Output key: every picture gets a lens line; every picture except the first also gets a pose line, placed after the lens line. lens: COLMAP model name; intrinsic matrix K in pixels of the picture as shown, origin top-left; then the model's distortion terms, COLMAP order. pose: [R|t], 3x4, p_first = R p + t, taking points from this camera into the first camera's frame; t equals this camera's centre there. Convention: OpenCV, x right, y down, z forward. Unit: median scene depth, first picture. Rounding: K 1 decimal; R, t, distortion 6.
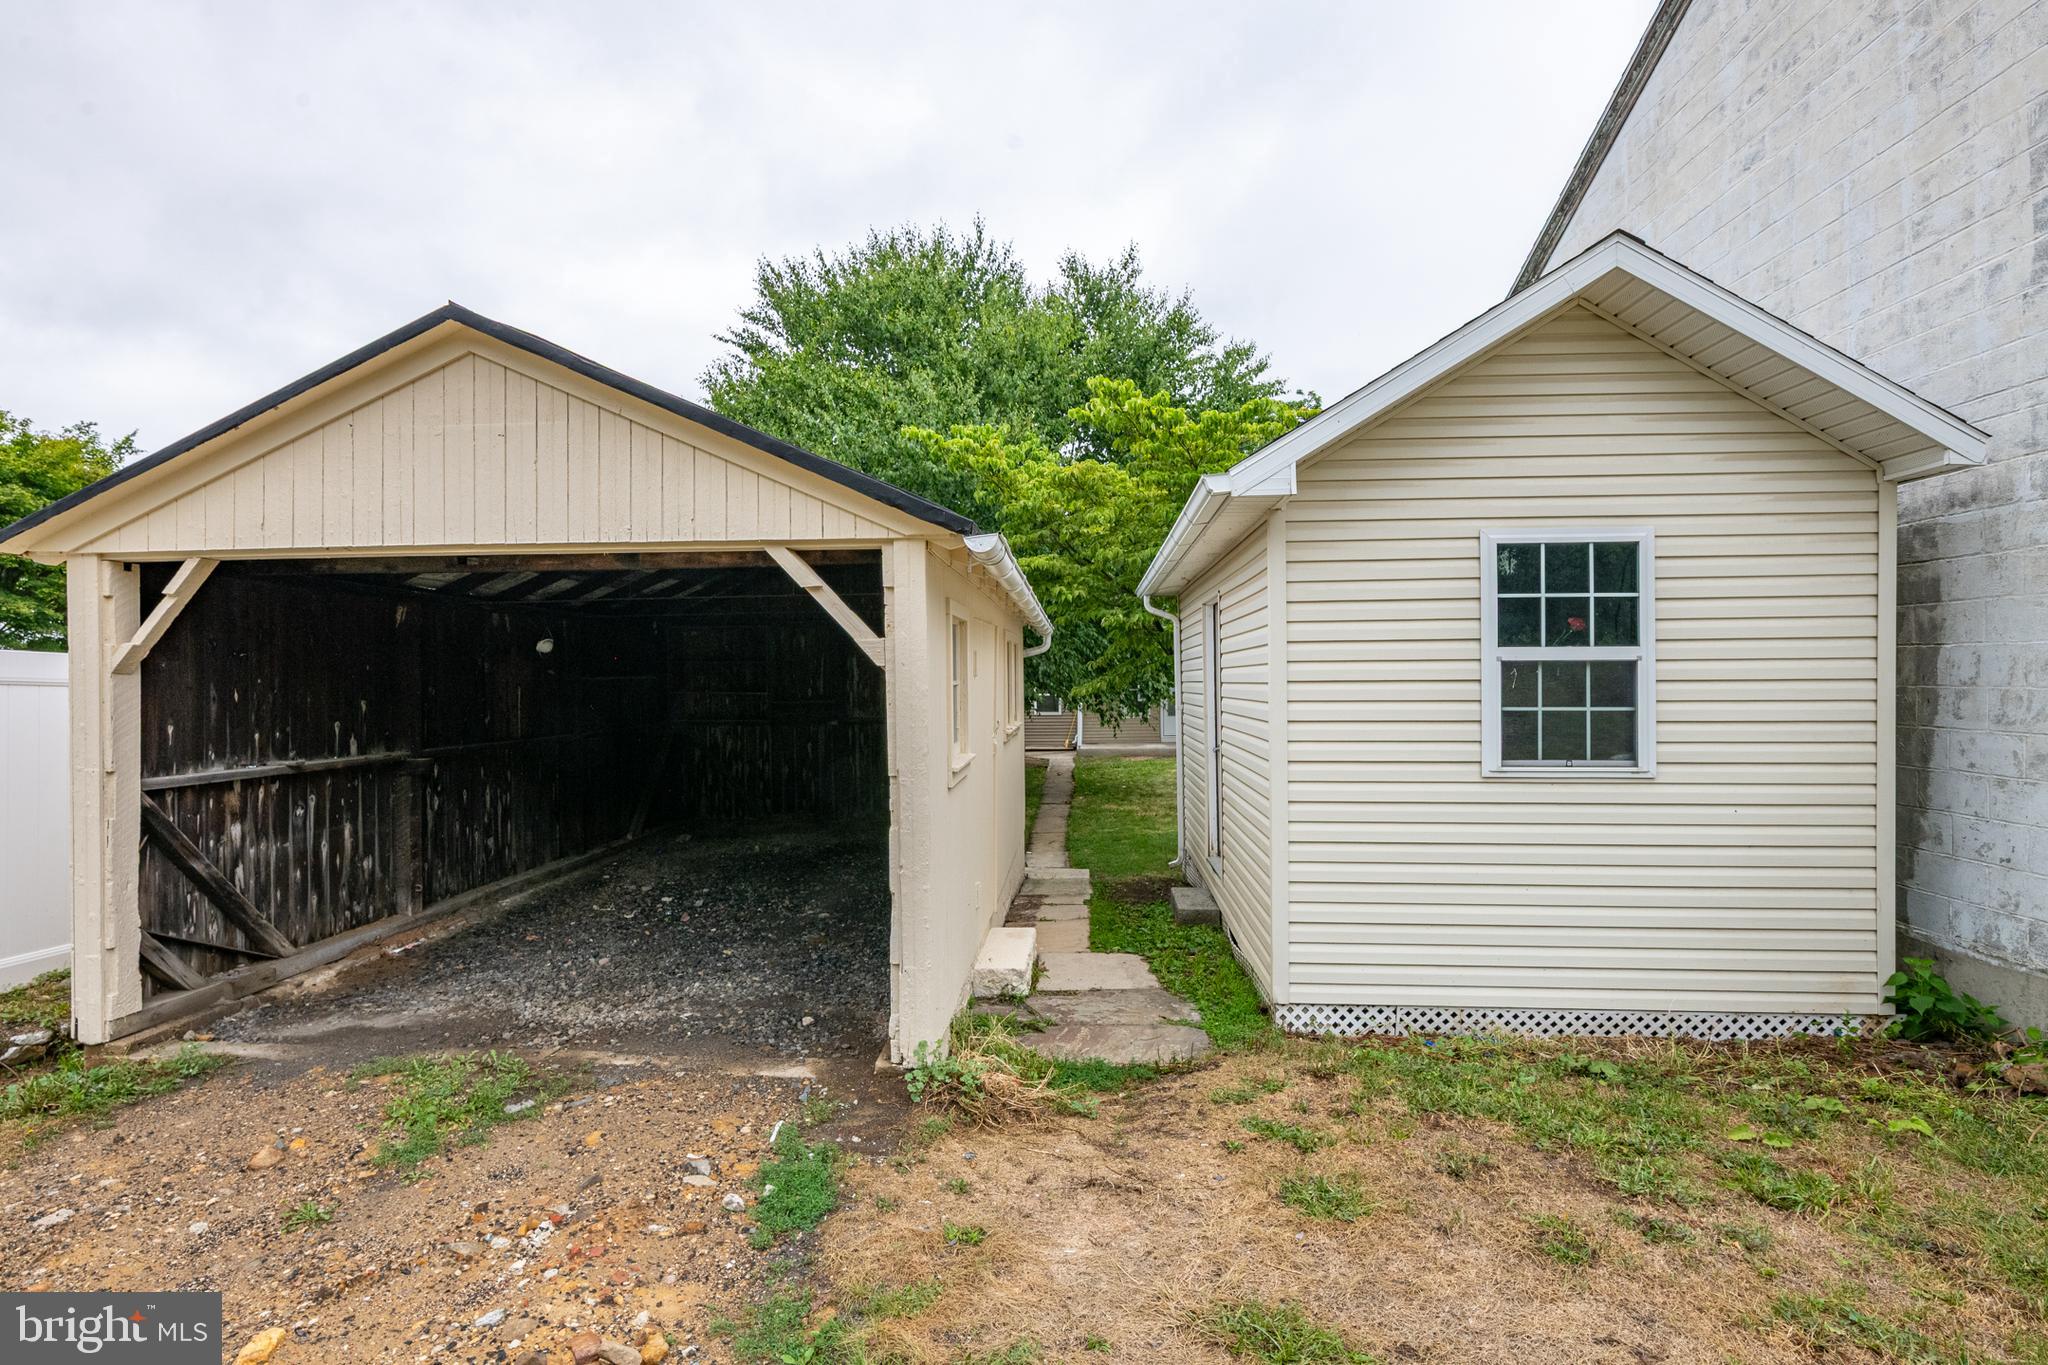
lens RADIAL K [[1001.9, 0, 1025.1], [0, 1001.9, 678.4], [0, 0, 1]] dist [-0.004864, -0.003863]
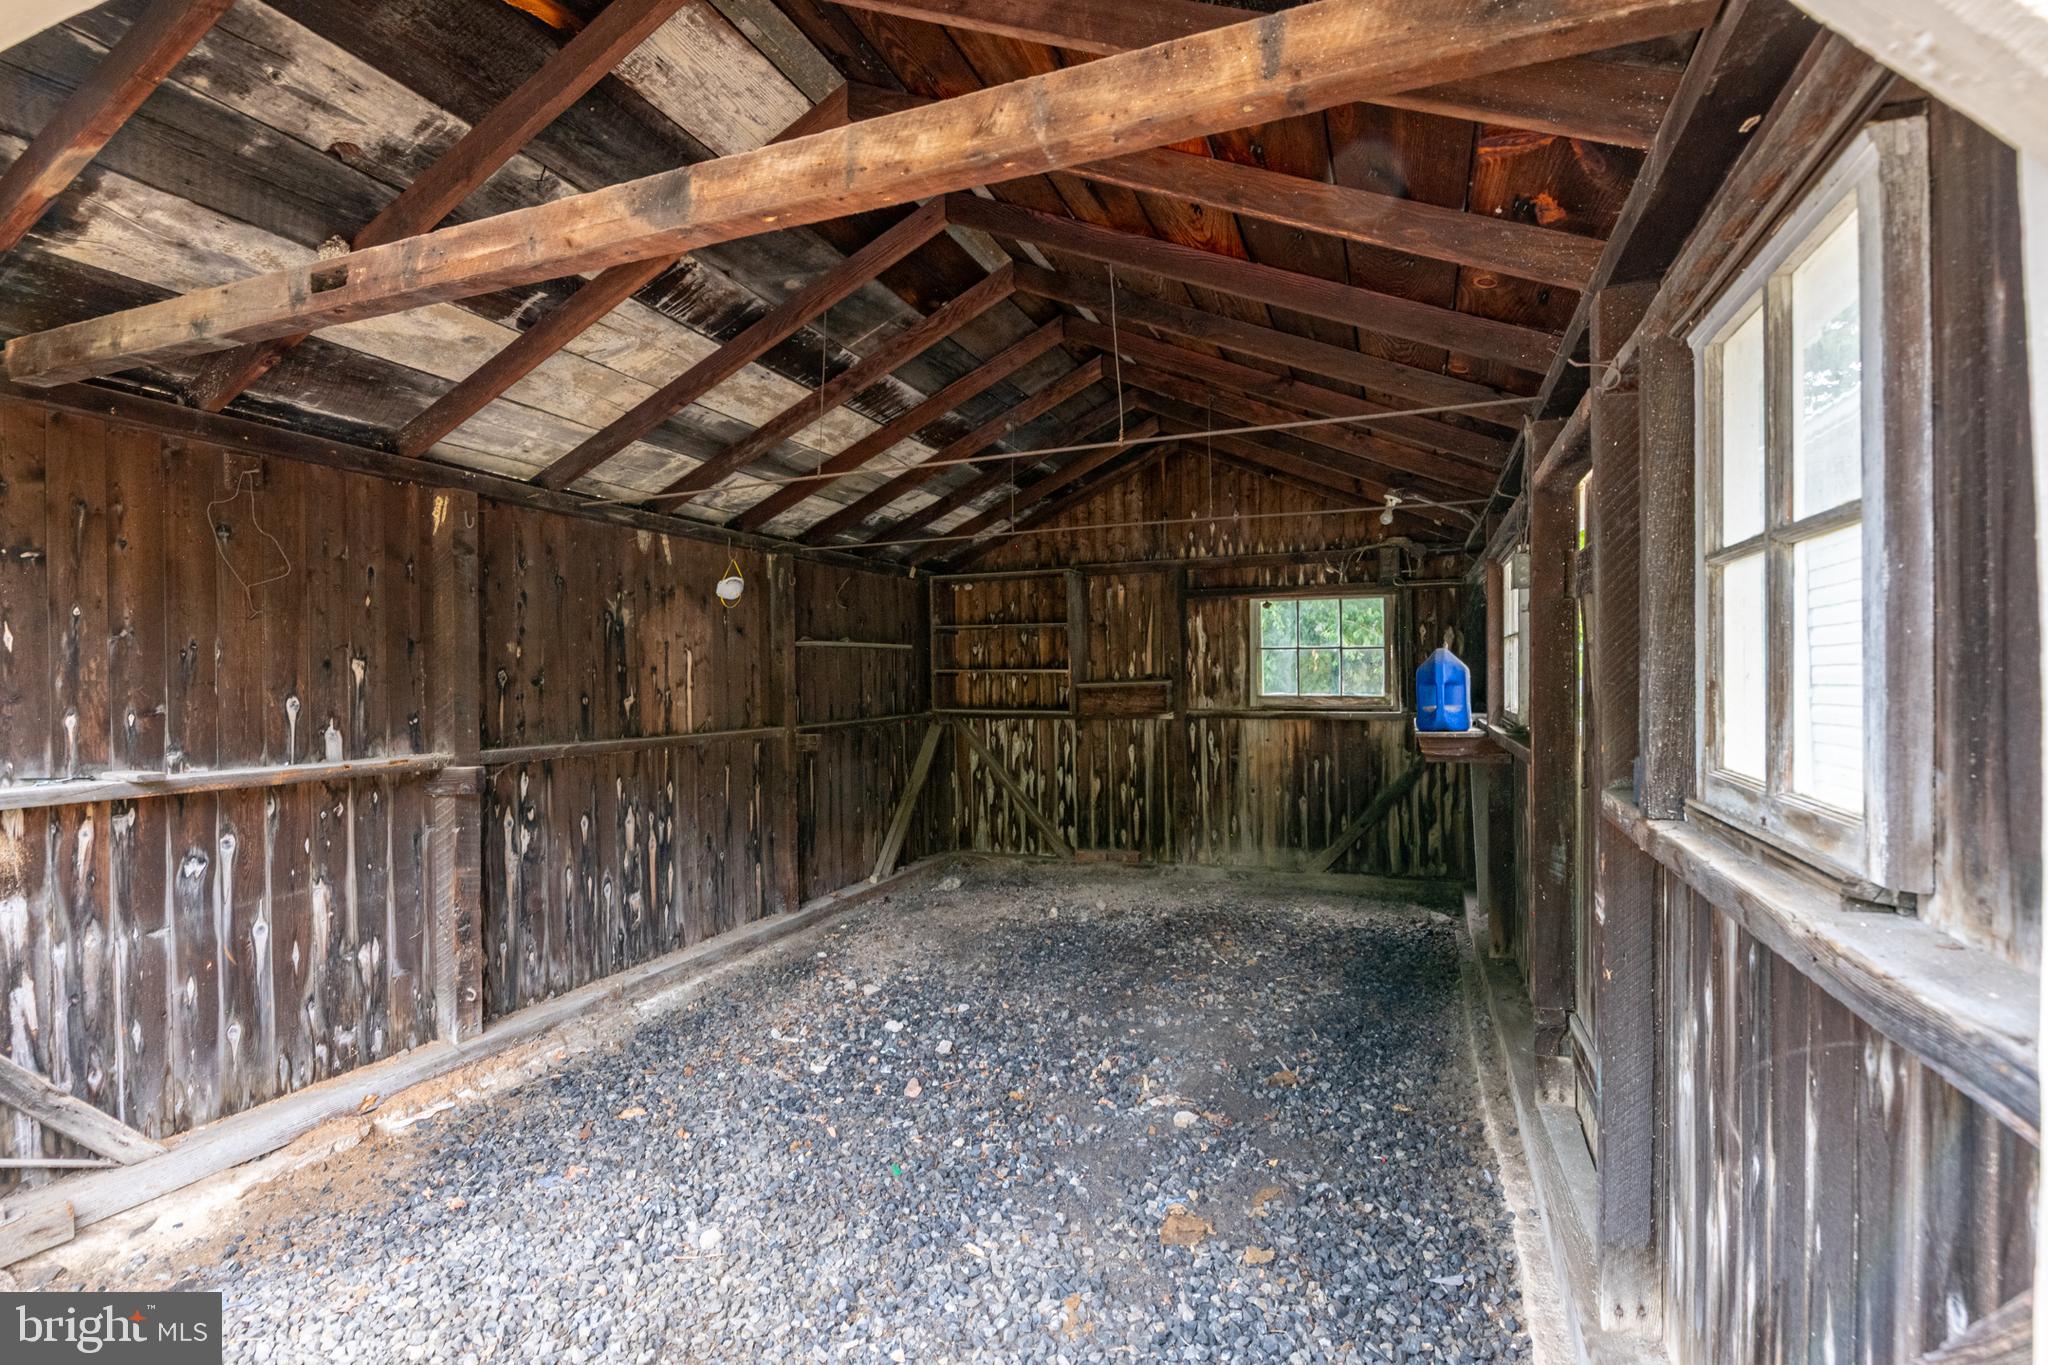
lens RADIAL K [[1001.9, 0, 1018.9], [0, 1001.9, 685.3], [0, 0, 1]] dist [-0.004864, -0.003863]
pose [[0.954361, 0.001168, -0.298653, -0.142088], [0.000976, 0.999975, 0.007030, 0.030790], [0.298654, -0.007001, 0.954336, 0.554665]]
